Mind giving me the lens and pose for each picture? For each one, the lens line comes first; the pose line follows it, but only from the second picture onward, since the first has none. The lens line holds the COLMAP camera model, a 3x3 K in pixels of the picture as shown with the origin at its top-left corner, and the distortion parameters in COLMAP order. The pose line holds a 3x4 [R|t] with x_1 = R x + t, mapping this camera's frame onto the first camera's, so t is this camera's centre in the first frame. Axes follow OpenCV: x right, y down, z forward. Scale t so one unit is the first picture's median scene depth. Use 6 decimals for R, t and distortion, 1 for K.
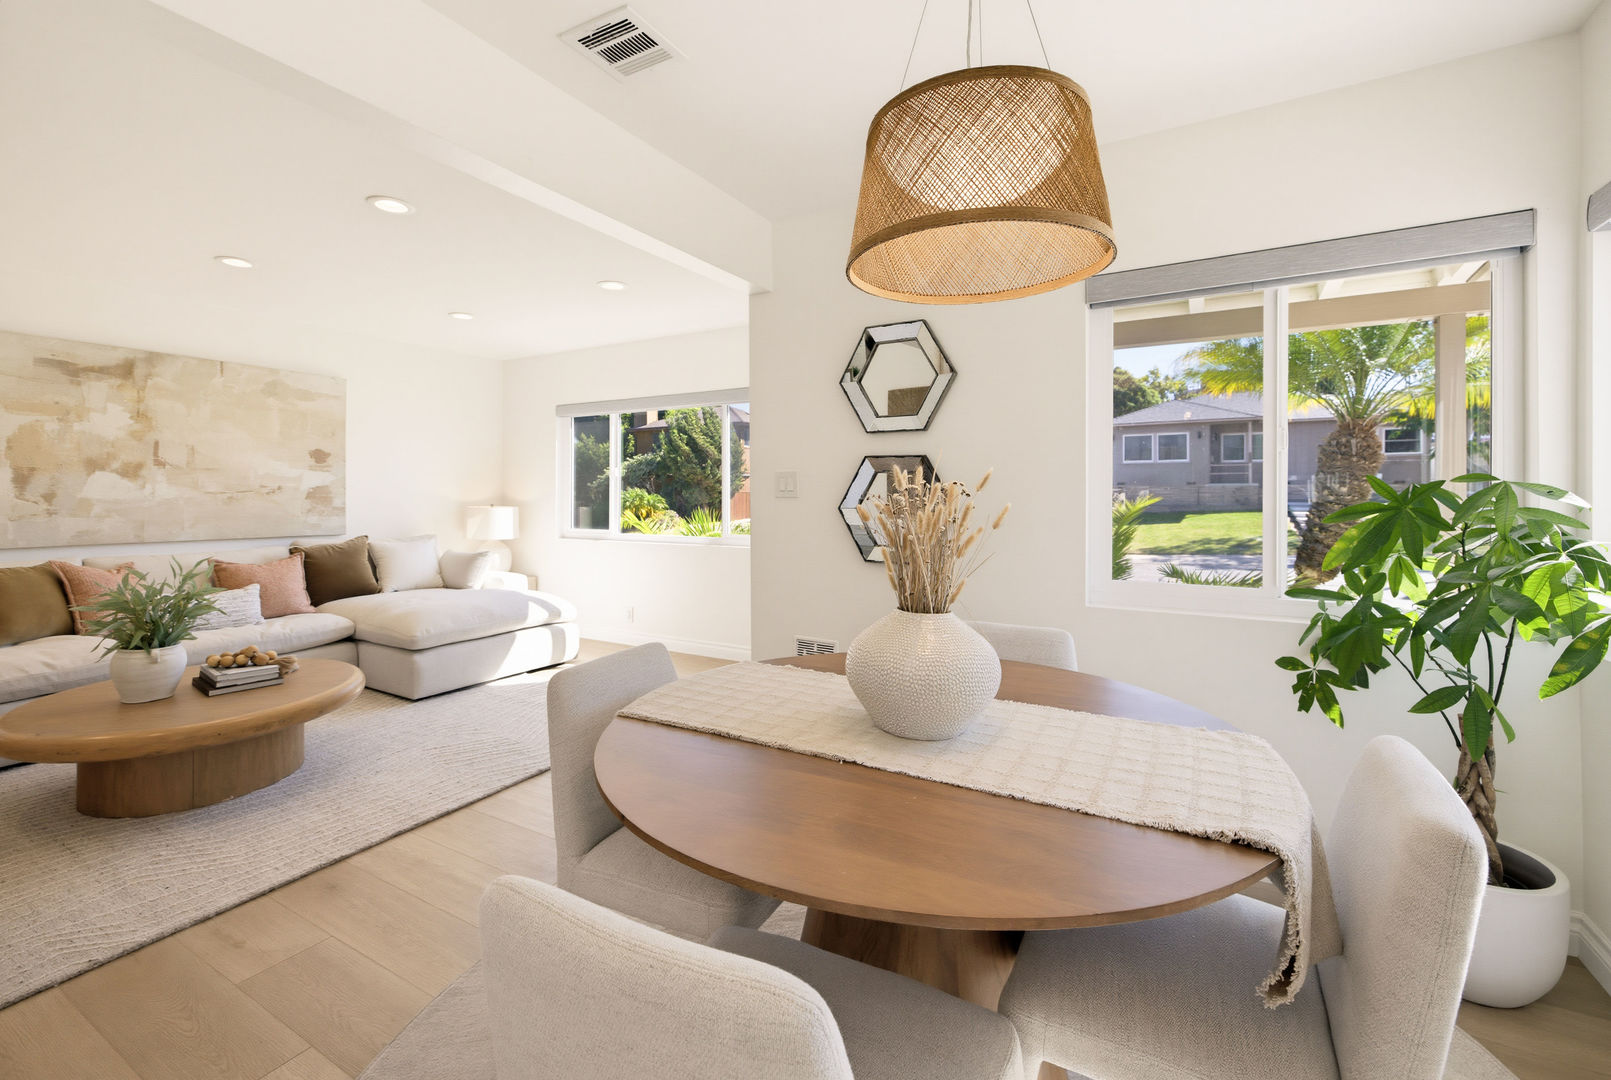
lens RADIAL K [[683.3, 0, 783.8], [0, 683.3, 497.1], [0, 0, 1]] dist [0.008557, -0.001602]
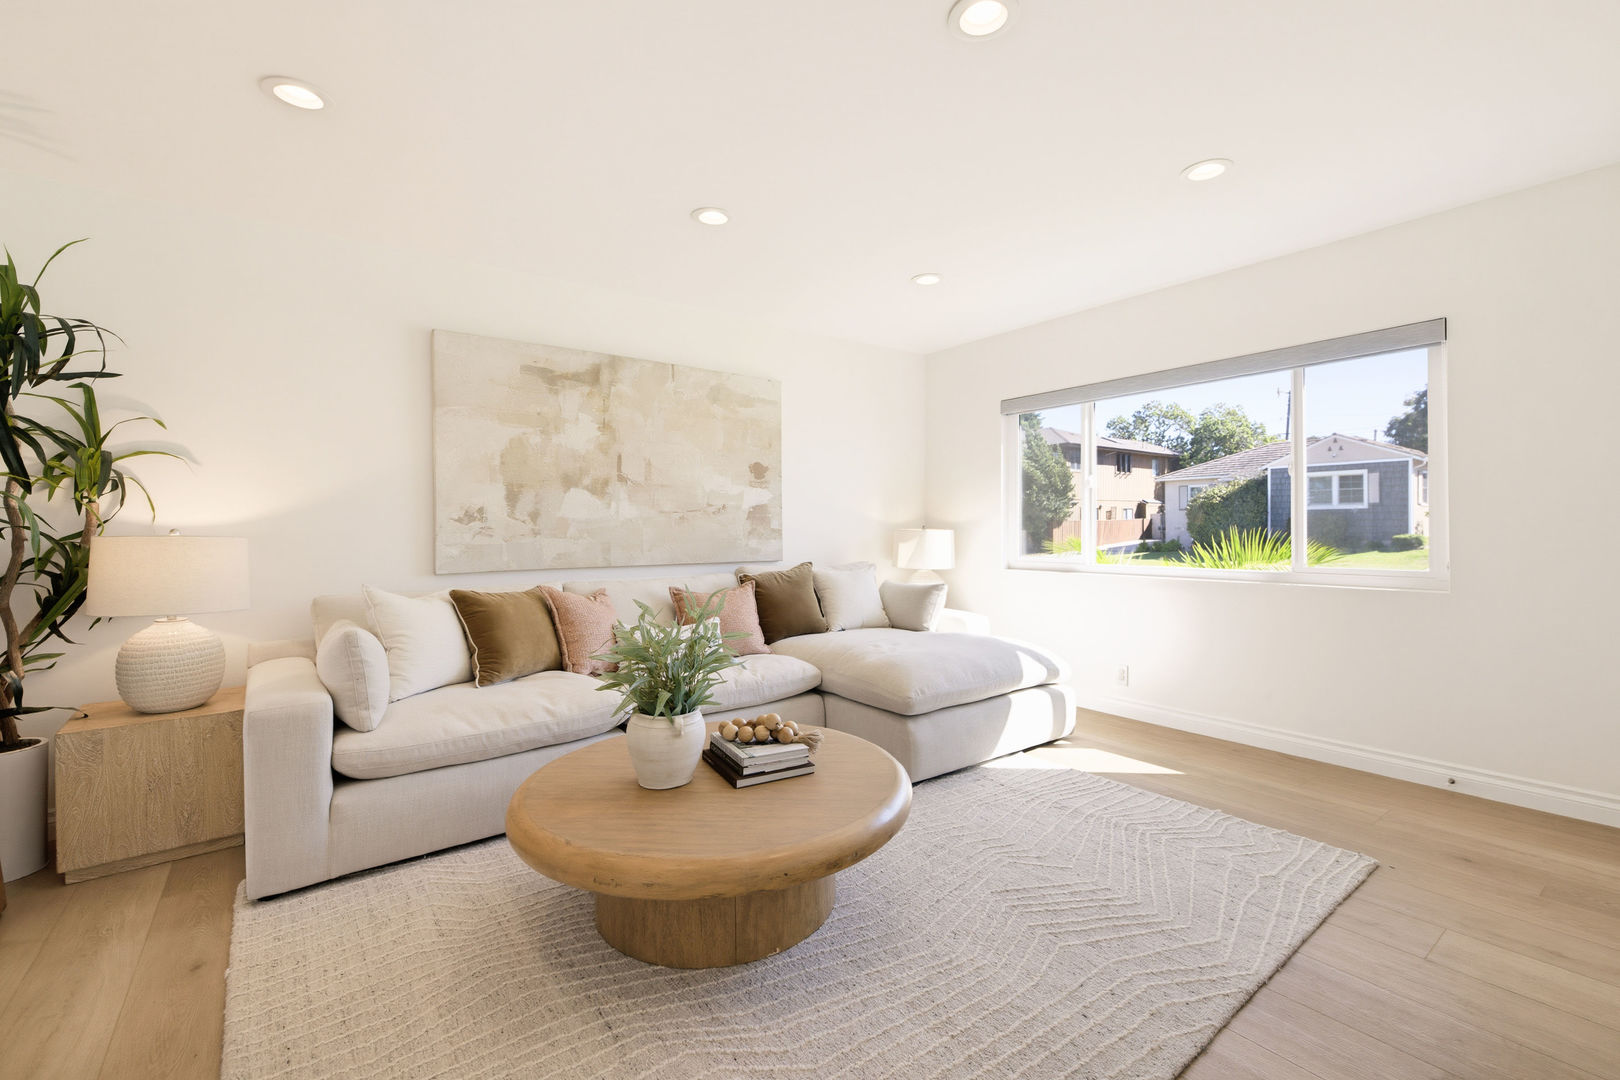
lens RADIAL K [[687.1, 0, 819.0], [0, 687.1, 538.2], [0, 0, 1]] dist [0.008557, -0.001602]
pose [[0.928042, -0.000327, -0.372475, -0.329612], [0.006012, 0.999882, 0.014102, 0.017202], [0.372427, -0.015327, 0.927935, 0.254687]]
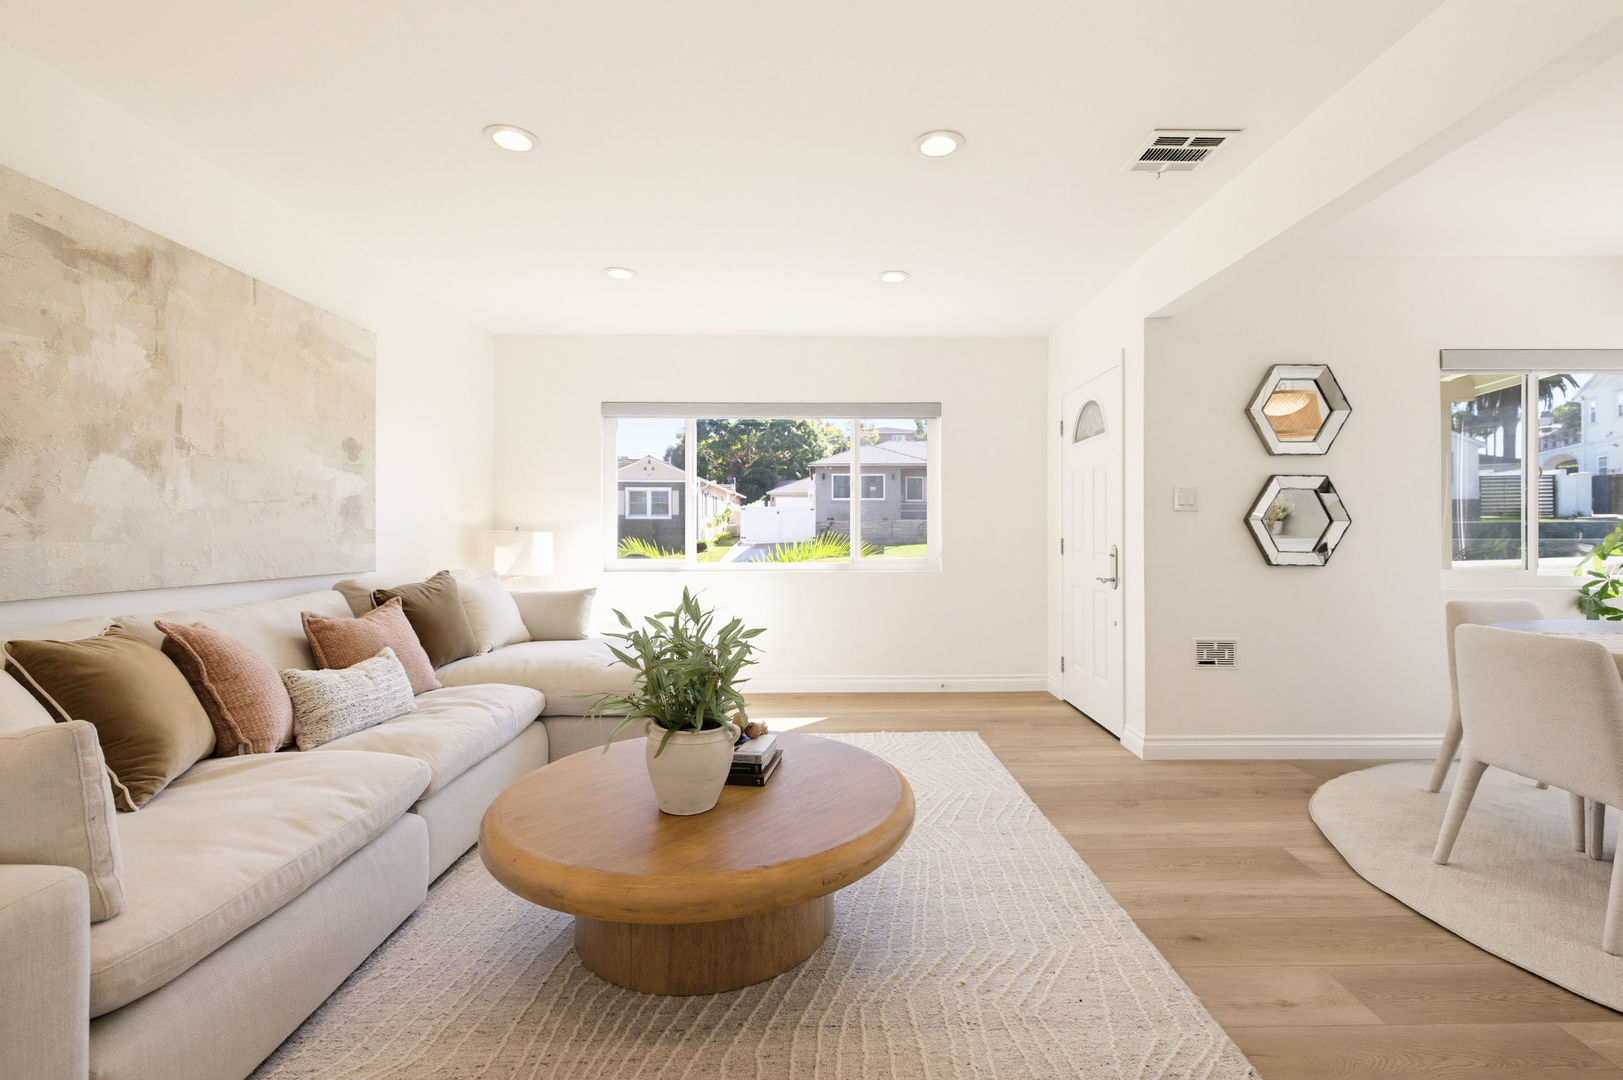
lens RADIAL K [[715.2, 0, 828.3], [0, 715.2, 537.7], [0, 0, 1]] dist [-0.000609, -0.000186]
pose [[0.852869, -0.006114, 0.522090, -0.761492], [0.003217, 0.999974, 0.006455, 0.023482], [-0.522116, -0.003826, 0.852866, 0.233442]]
